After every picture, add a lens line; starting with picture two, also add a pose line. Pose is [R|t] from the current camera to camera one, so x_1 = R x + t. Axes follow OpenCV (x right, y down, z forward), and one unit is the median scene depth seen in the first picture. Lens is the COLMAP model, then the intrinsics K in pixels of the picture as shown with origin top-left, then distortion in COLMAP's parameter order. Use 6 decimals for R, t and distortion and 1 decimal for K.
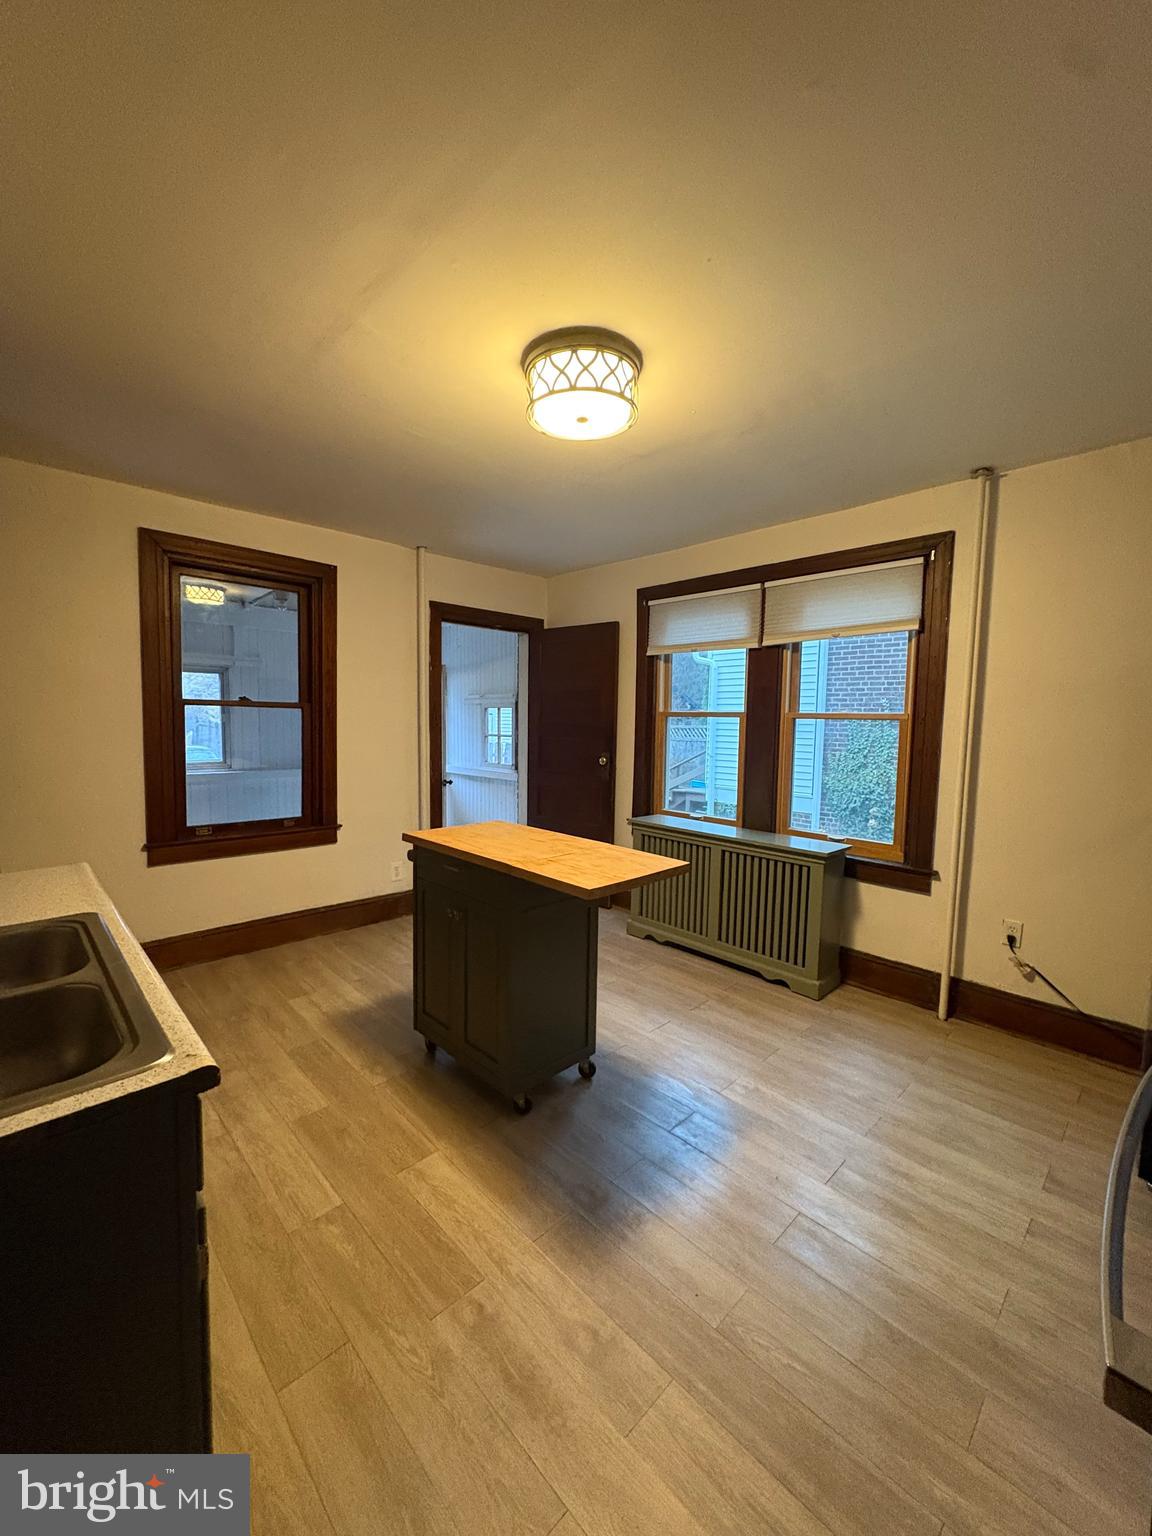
lens RADIAL K [[608.6, 0, 574.9], [0, 608.6, 767.5], [0, 0, 1]] dist [0.001545, -0.000106]
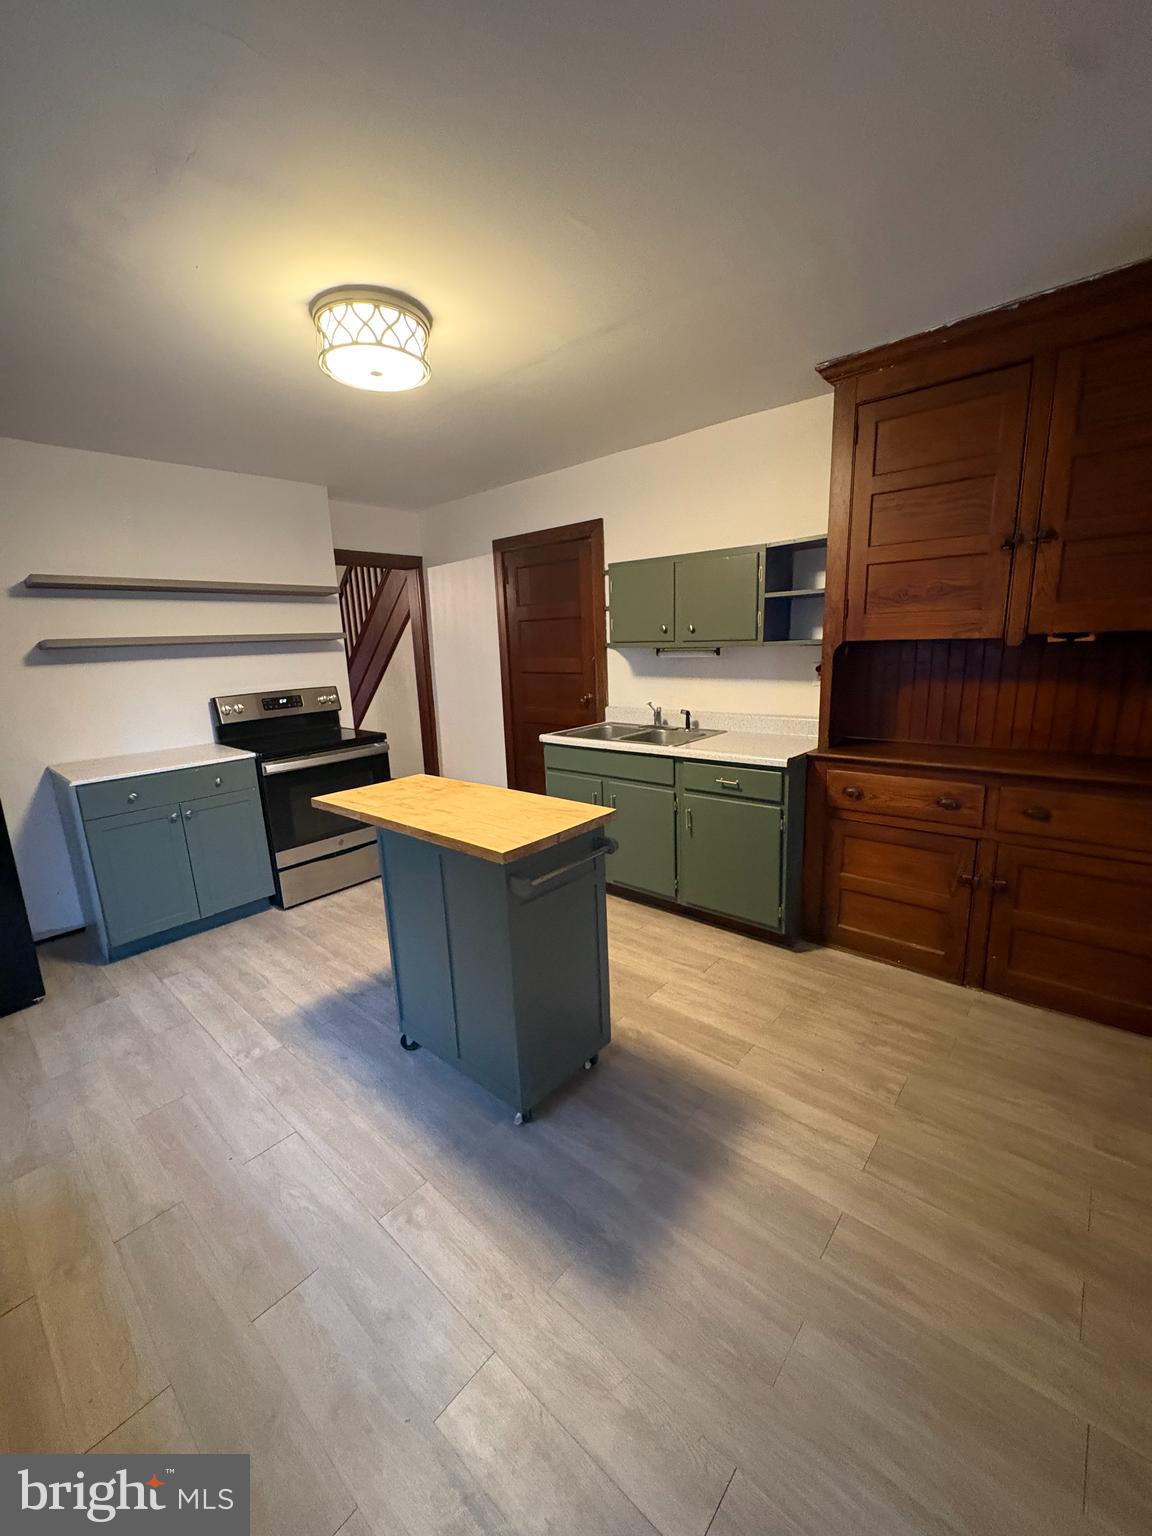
lens RADIAL K [[608.6, 0, 574.9], [0, 608.6, 767.5], [0, 0, 1]] dist [0.001545, -0.000106]
pose [[-0.997127, 0.038956, -0.064969, -0.186299], [0.019205, 0.959621, 0.280639, -0.166684], [0.073278, 0.278585, -0.957612, 1.765341]]
